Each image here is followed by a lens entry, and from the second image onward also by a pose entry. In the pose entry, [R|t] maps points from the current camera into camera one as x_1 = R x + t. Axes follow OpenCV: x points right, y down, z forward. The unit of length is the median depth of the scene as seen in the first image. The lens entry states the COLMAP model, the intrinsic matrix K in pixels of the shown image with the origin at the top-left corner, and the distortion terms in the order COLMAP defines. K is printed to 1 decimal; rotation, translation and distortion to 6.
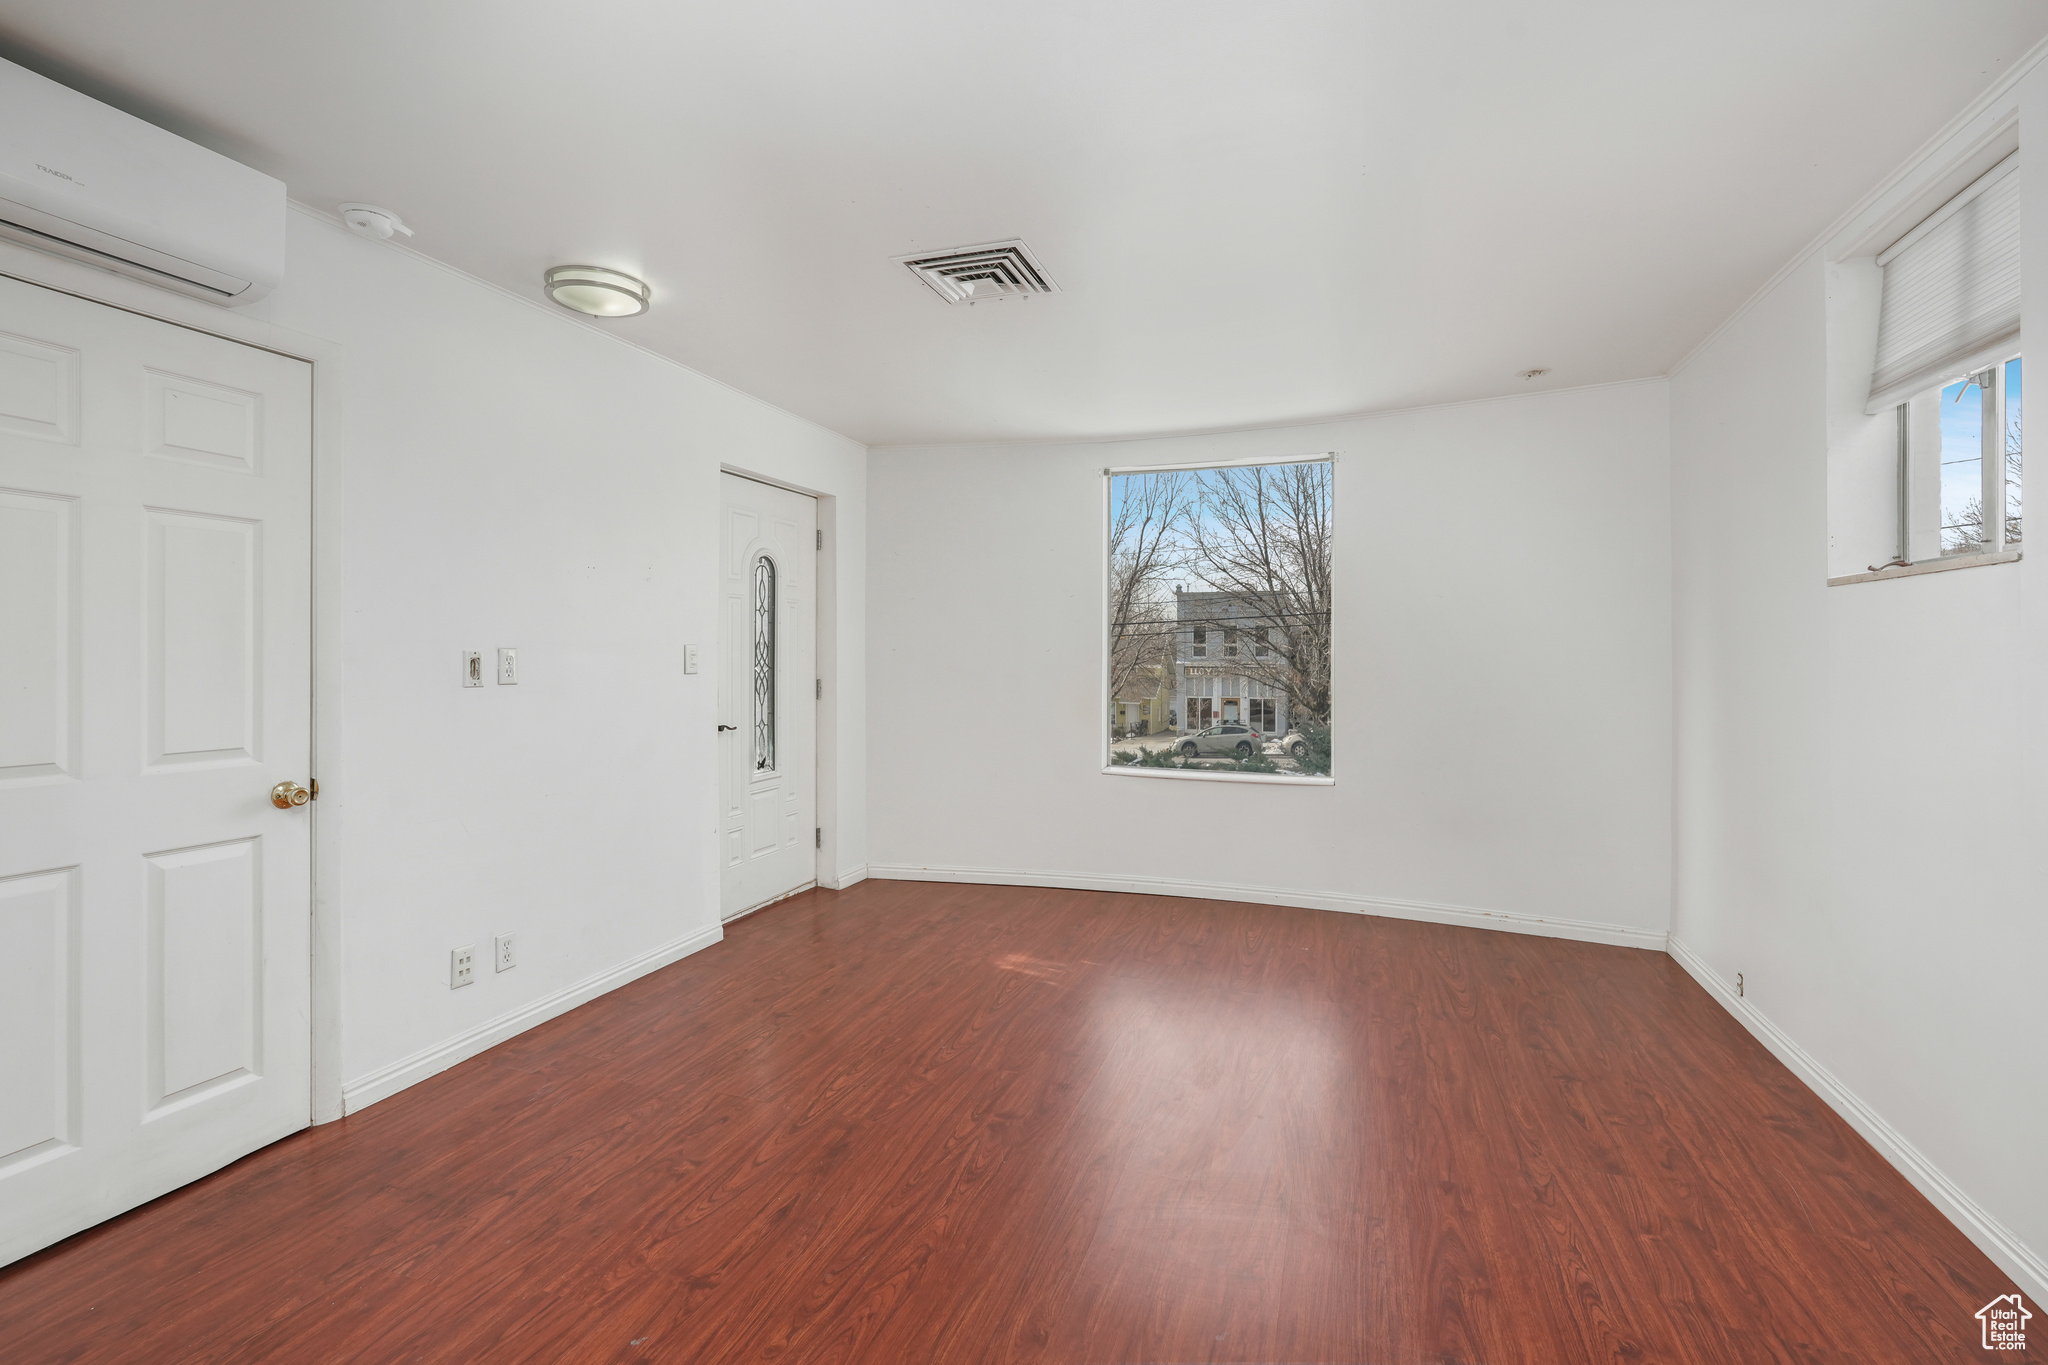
lens RADIAL K [[926.9, 0, 1003.9], [0, 926.9, 668.8], [0, 0, 1]] dist [-0.014673, 0.001981]
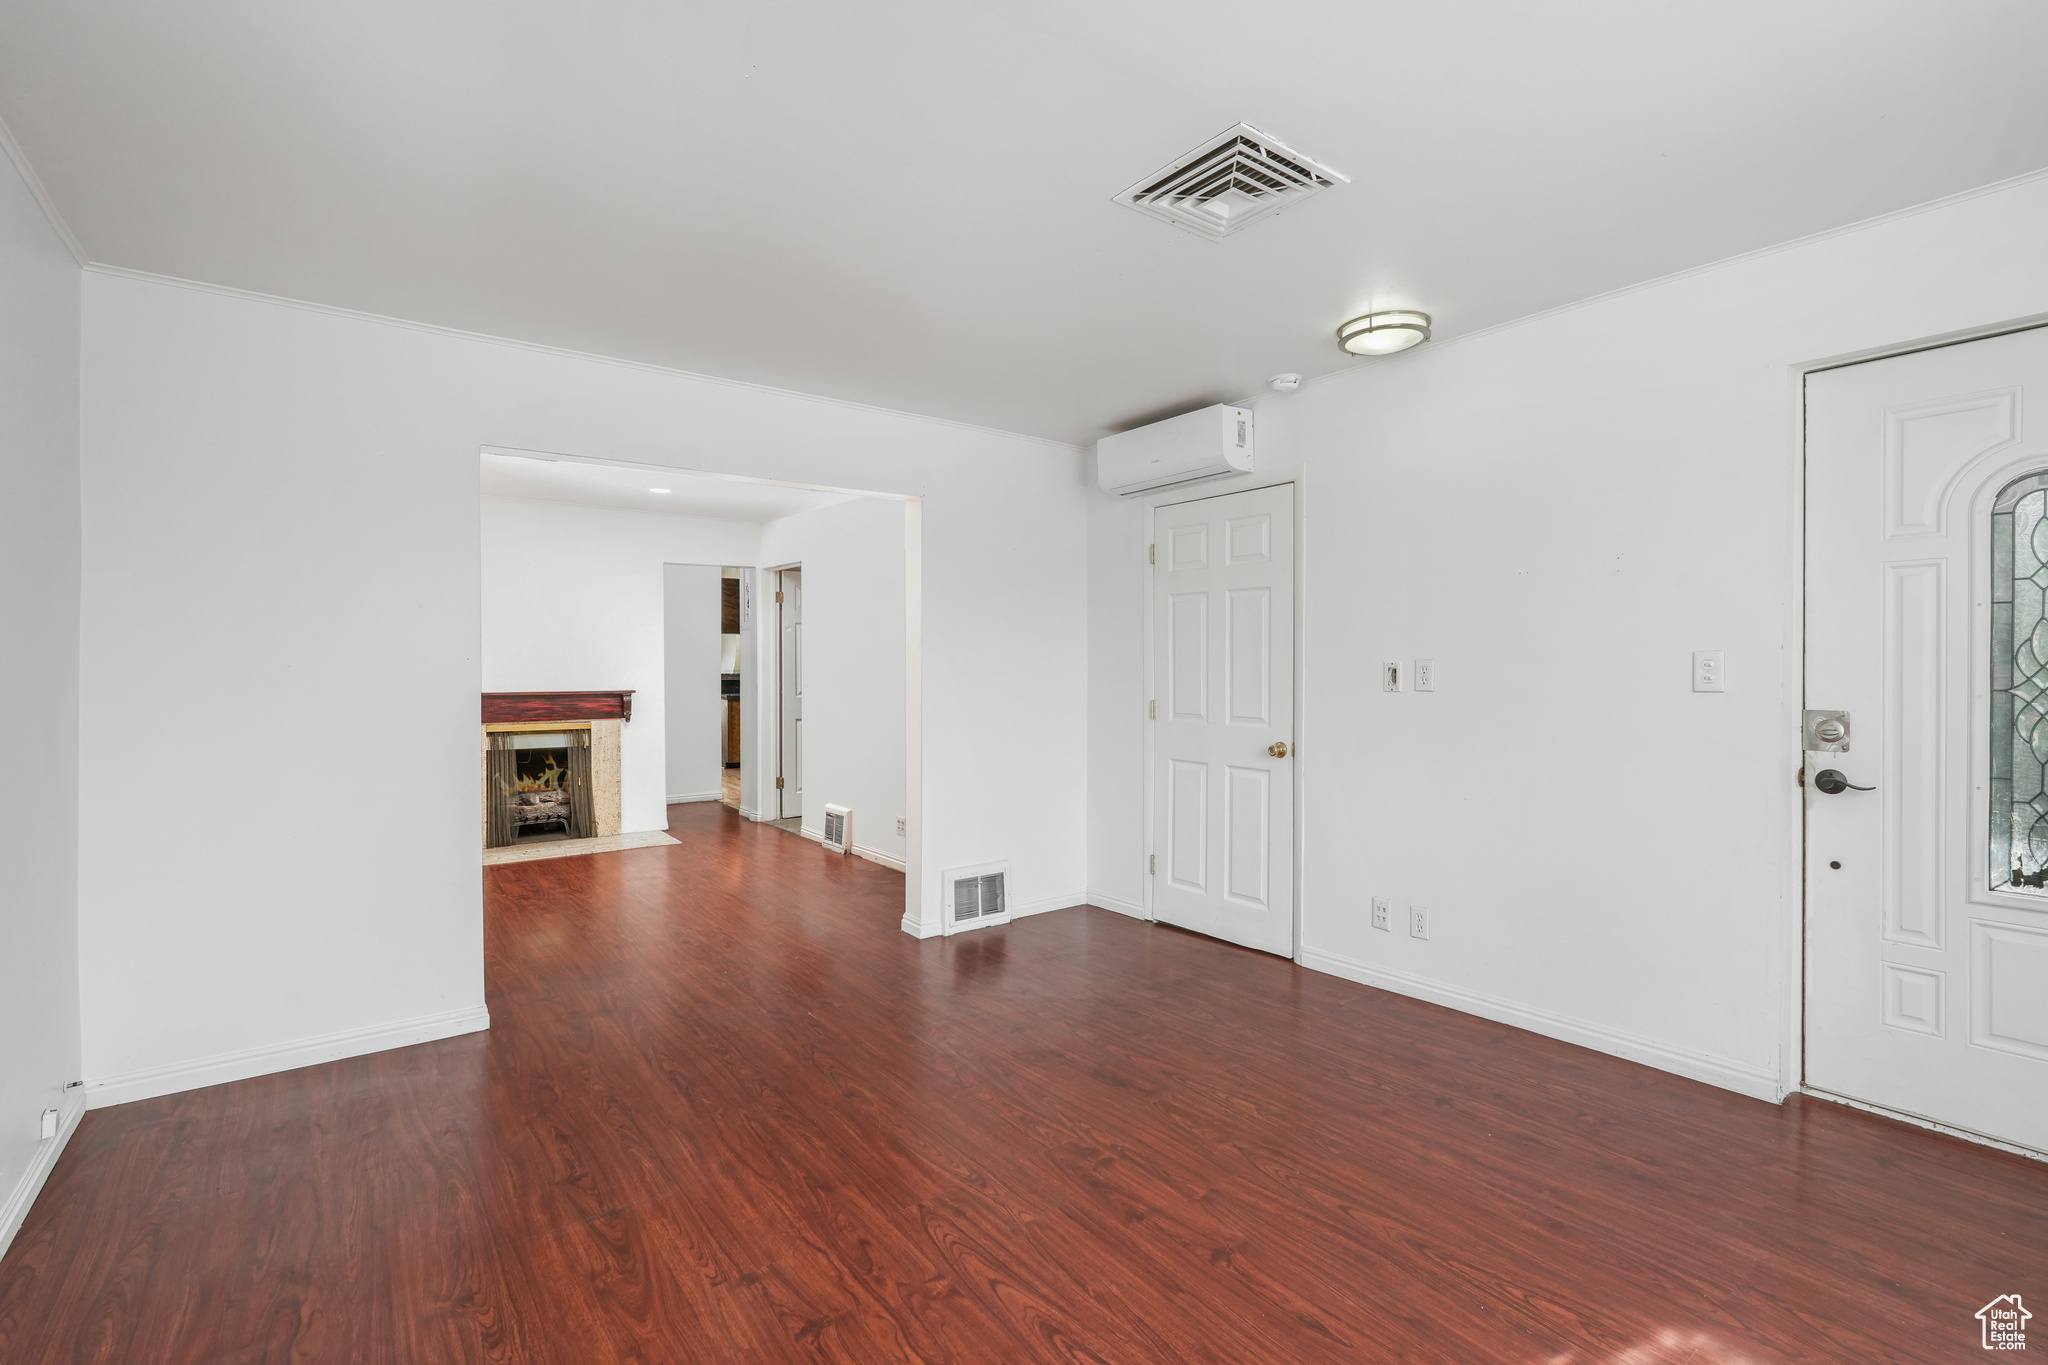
lens RADIAL K [[926.9, 0, 1020.4], [0, 926.9, 669.0], [0, 0, 1]] dist [-0.014673, 0.001981]
pose [[-0.542963, 0.003592, -0.839749, 0.735195], [-0.010495, 0.999884, 0.011062, -0.018335], [0.839691, 0.014820, -0.542862, 1.269051]]
